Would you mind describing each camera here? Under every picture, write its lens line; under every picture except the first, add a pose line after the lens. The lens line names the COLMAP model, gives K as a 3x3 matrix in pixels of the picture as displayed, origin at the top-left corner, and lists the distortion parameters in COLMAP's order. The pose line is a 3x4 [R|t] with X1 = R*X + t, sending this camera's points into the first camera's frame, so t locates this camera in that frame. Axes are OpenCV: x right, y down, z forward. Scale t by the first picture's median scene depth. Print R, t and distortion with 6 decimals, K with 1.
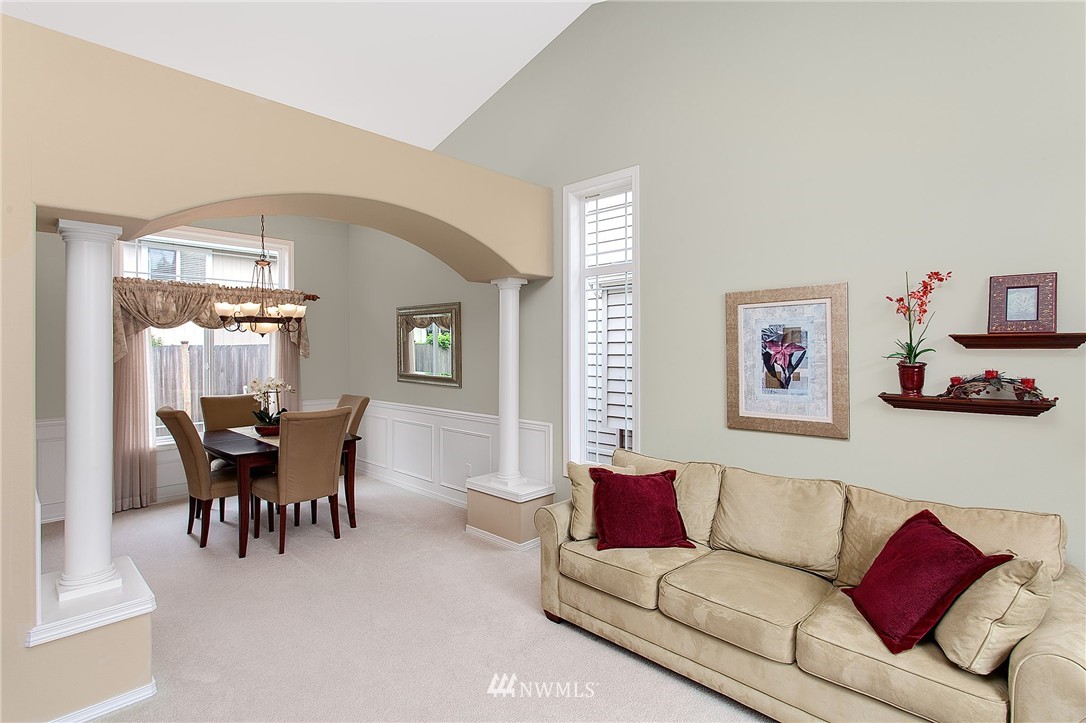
lens RADIAL K [[521.9, 0, 549.1], [0, 521.9, 357.9], [0, 0, 1]] dist [0.000771, 0.001147]
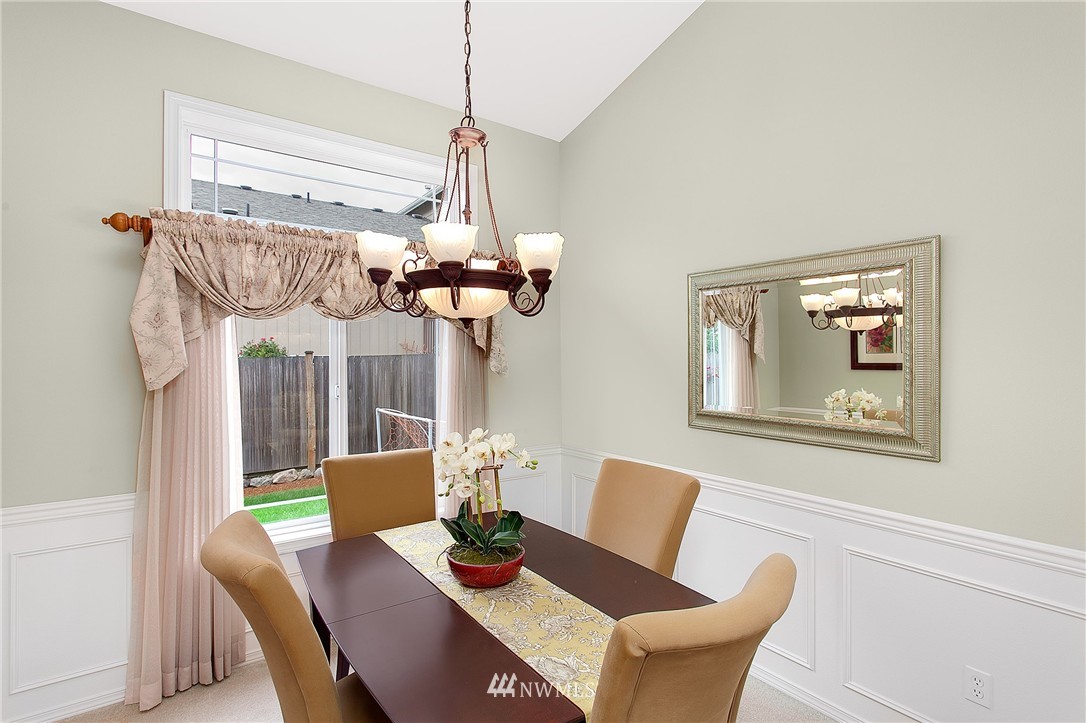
lens RADIAL K [[521.9, 0, 541.8], [0, 521.9, 363.8], [0, 0, 1]] dist [0.000771, 0.001147]
pose [[0.980251, -0.001067, -0.197757, -0.376233], [-0.001017, 0.999945, -0.010436, -0.008430], [0.197757, 0.010431, 0.980196, 0.569401]]
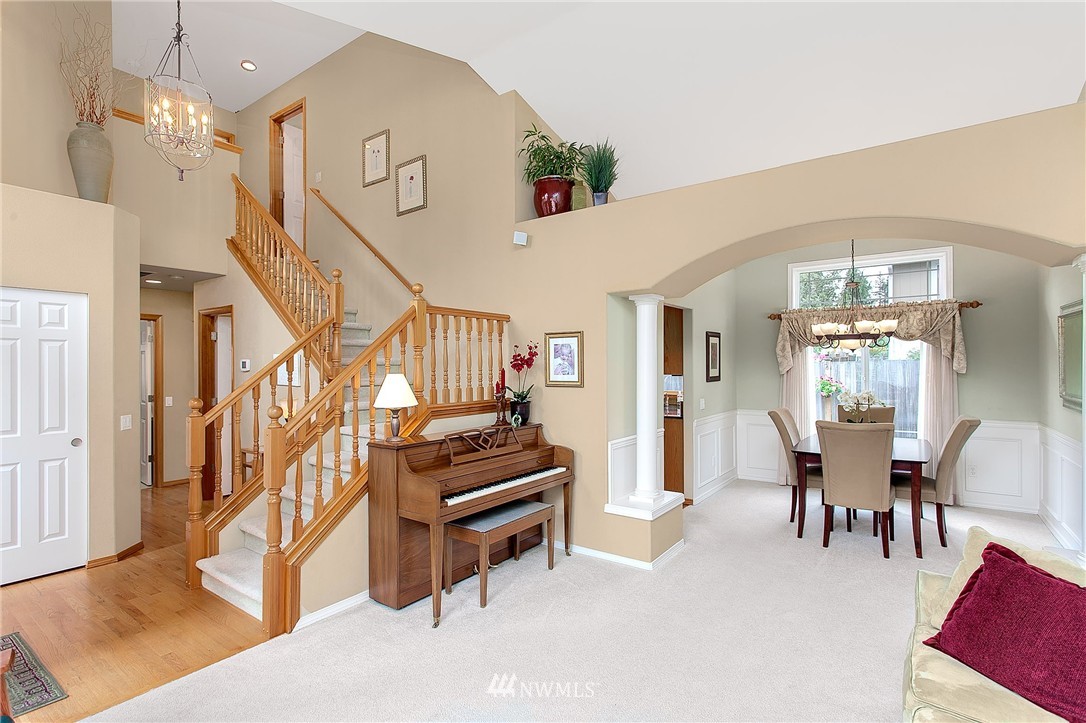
lens RADIAL K [[521.9, 0, 547.4], [0, 521.9, 363.0], [0, 0, 1]] dist [0.000771, 0.001147]
pose [[0.150559, -0.004700, -0.988590, 0.375979], [-0.012520, 0.999899, -0.006660, -0.002558], [0.988522, 0.013380, 0.150485, 0.190093]]
